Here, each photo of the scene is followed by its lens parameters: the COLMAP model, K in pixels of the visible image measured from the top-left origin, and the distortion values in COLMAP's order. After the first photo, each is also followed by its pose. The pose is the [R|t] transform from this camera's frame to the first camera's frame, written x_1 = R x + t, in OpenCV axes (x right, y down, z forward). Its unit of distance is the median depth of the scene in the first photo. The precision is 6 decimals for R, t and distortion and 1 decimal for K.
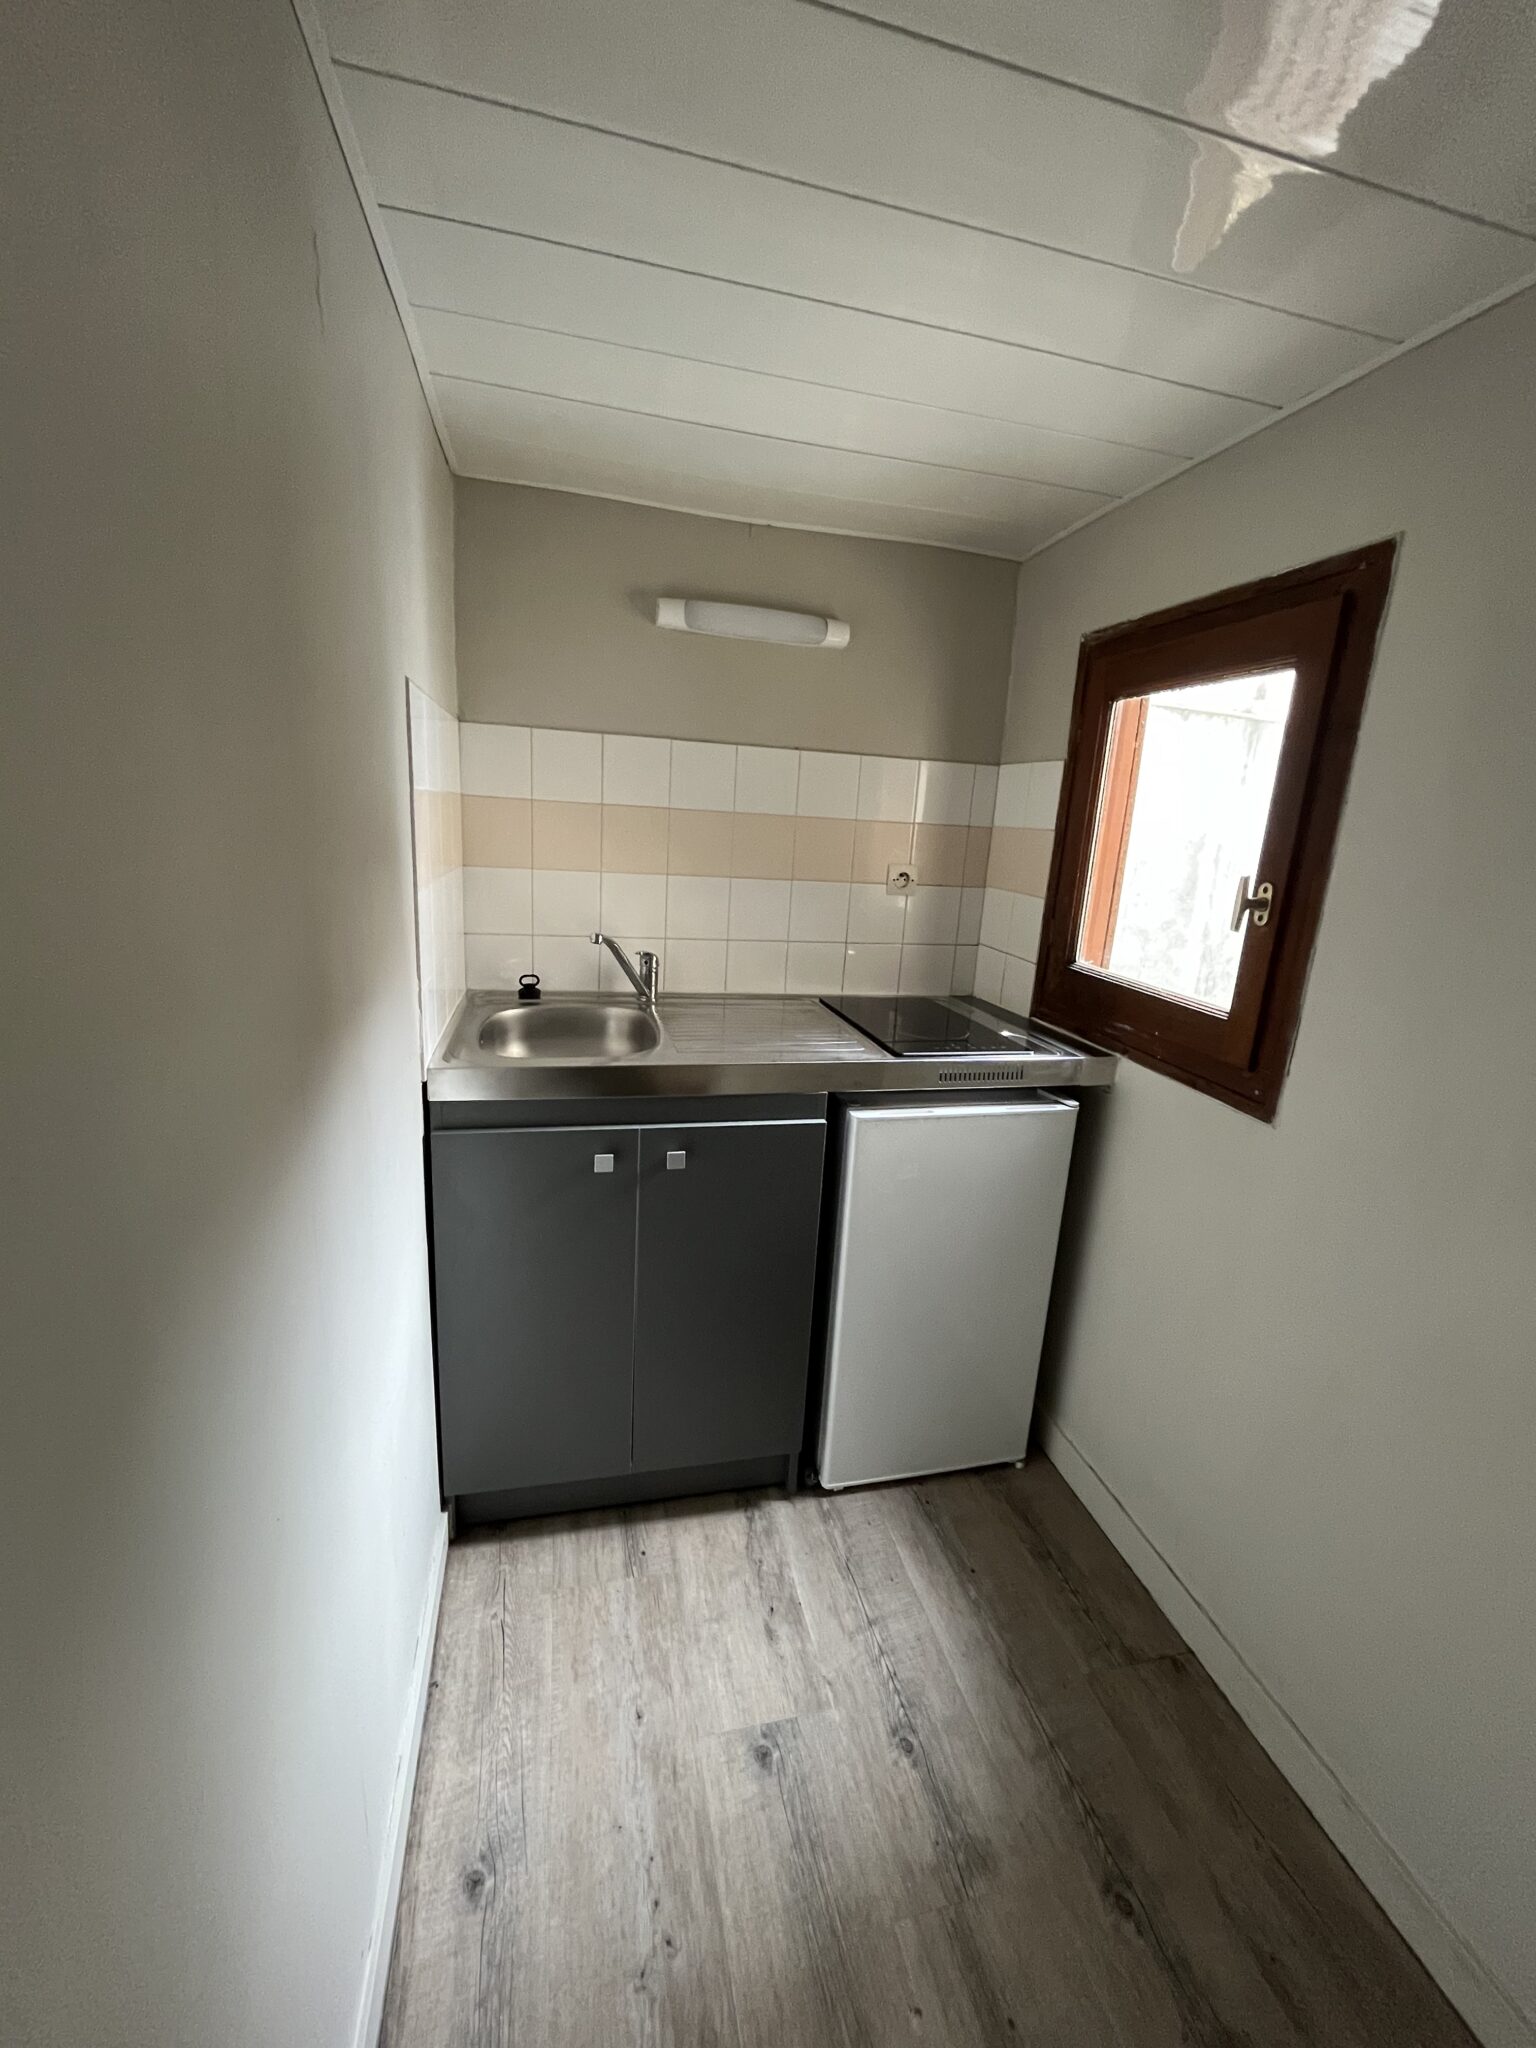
lens RADIAL K [[824.9, 0, 777.9], [0, 824.9, 1025.0], [0, 0, 1]] dist [-0.001870, -0.000837]
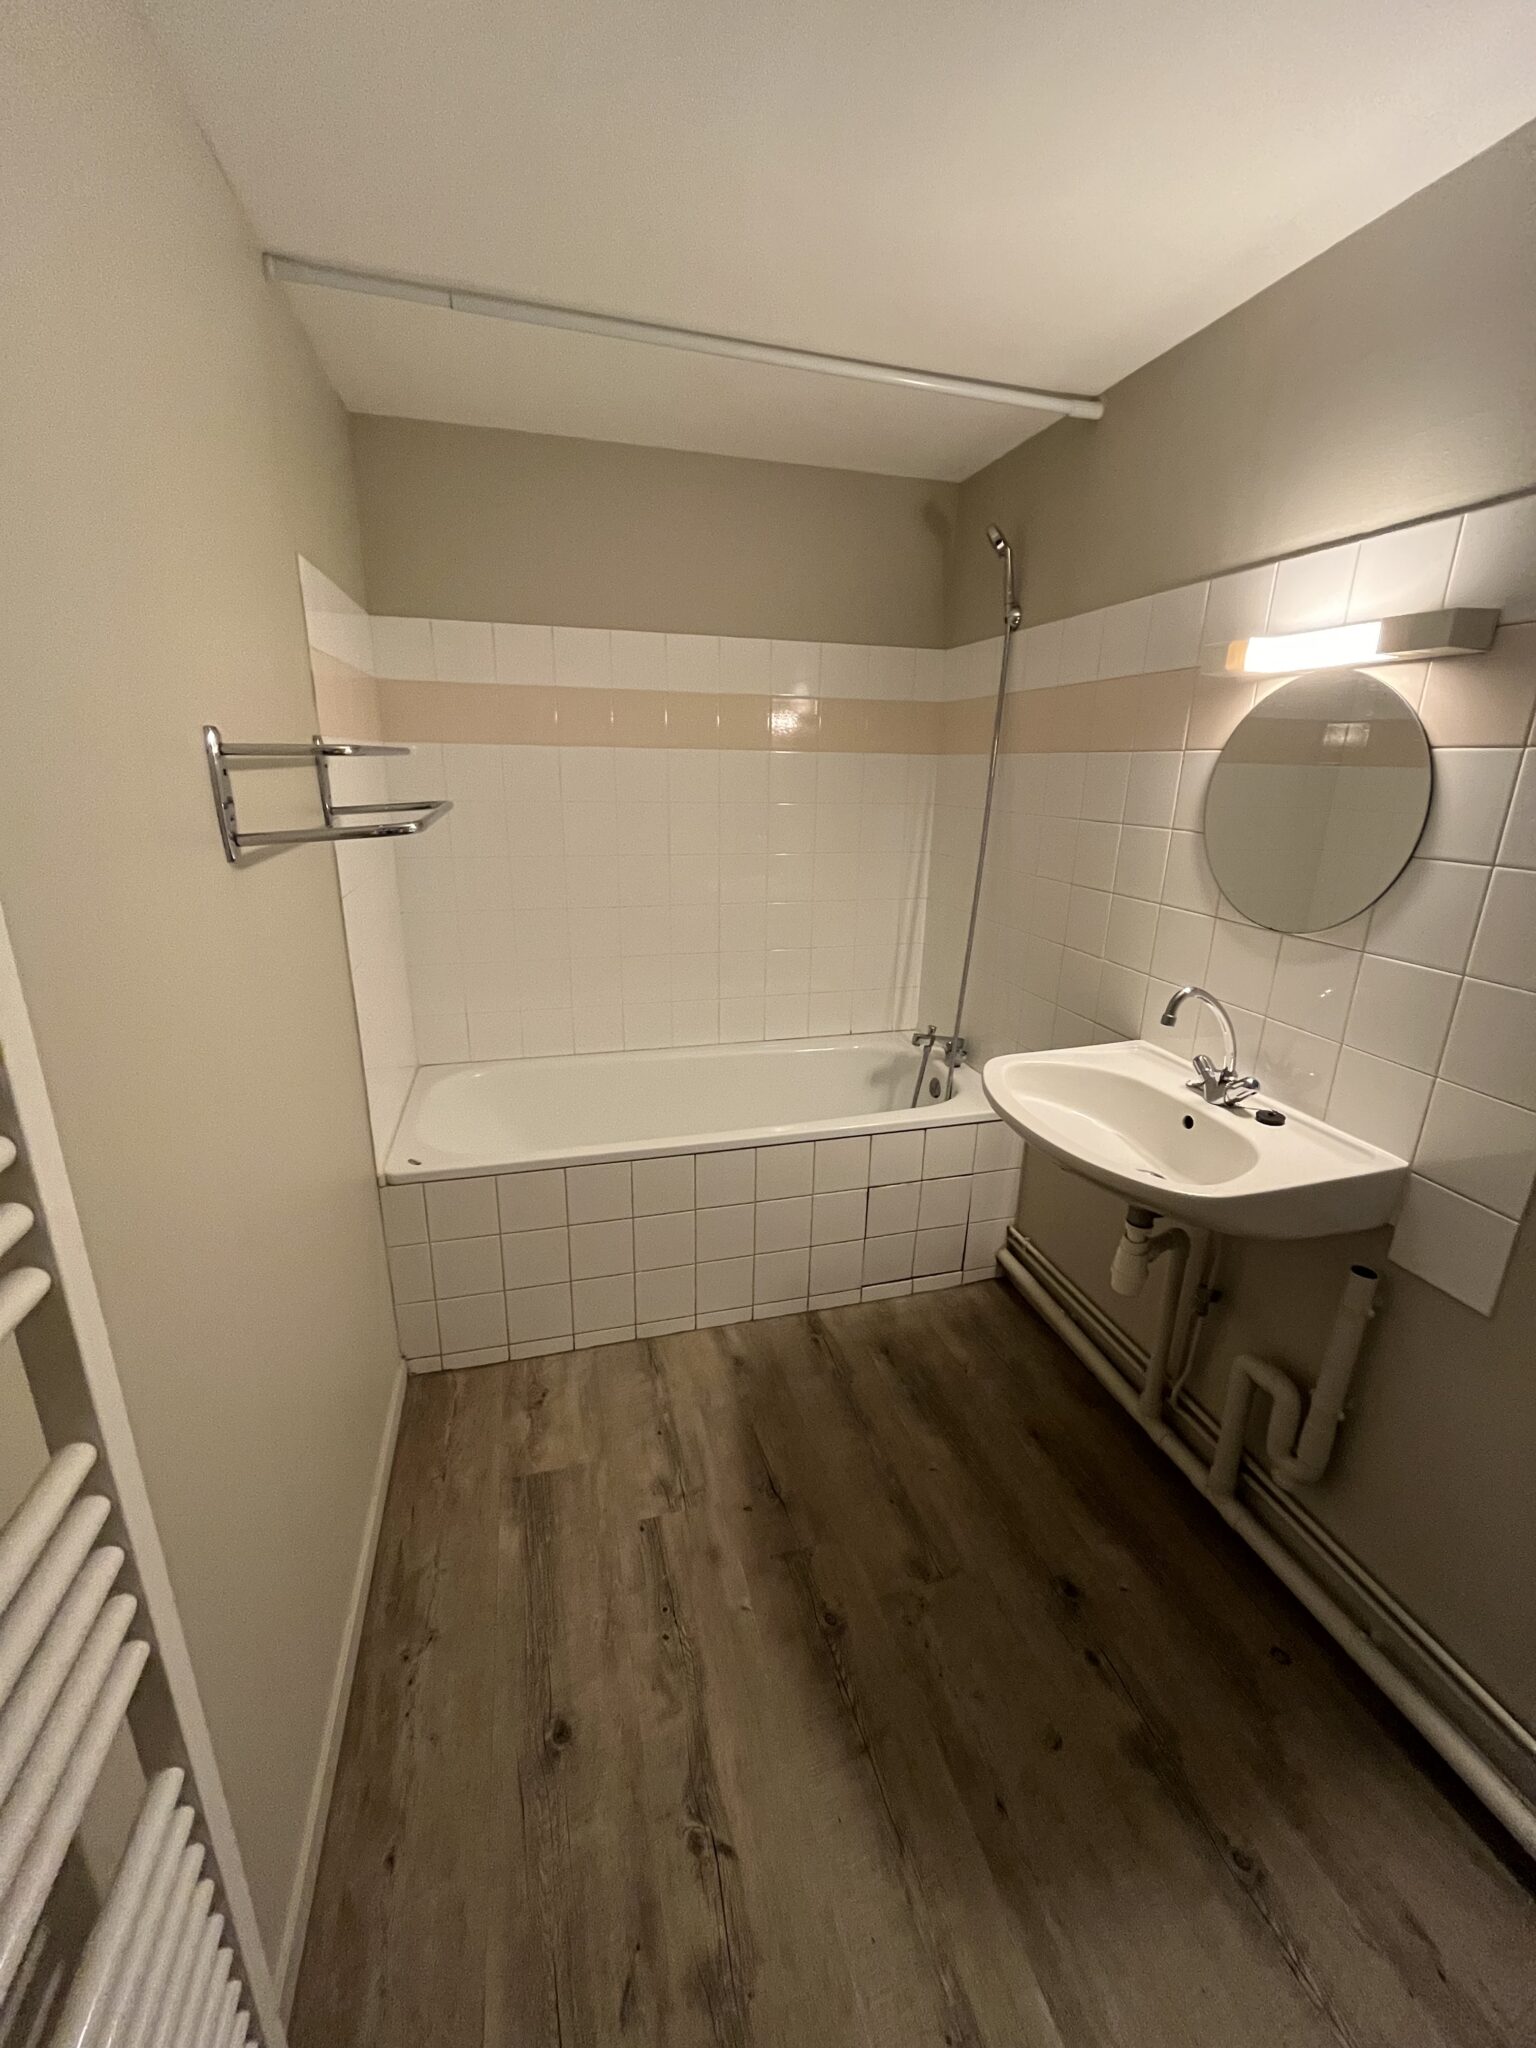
lens RADIAL K [[824.9, 0, 767.9], [0, 824.9, 1018.5], [0, 0, 1]] dist [-0.001870, -0.000837]
pose [[-0.996129, -0.069647, -0.053640, -0.522128], [-0.087343, 0.853264, 0.514113, -0.476161], [0.009963, 0.516808, -0.856044, 1.462654]]
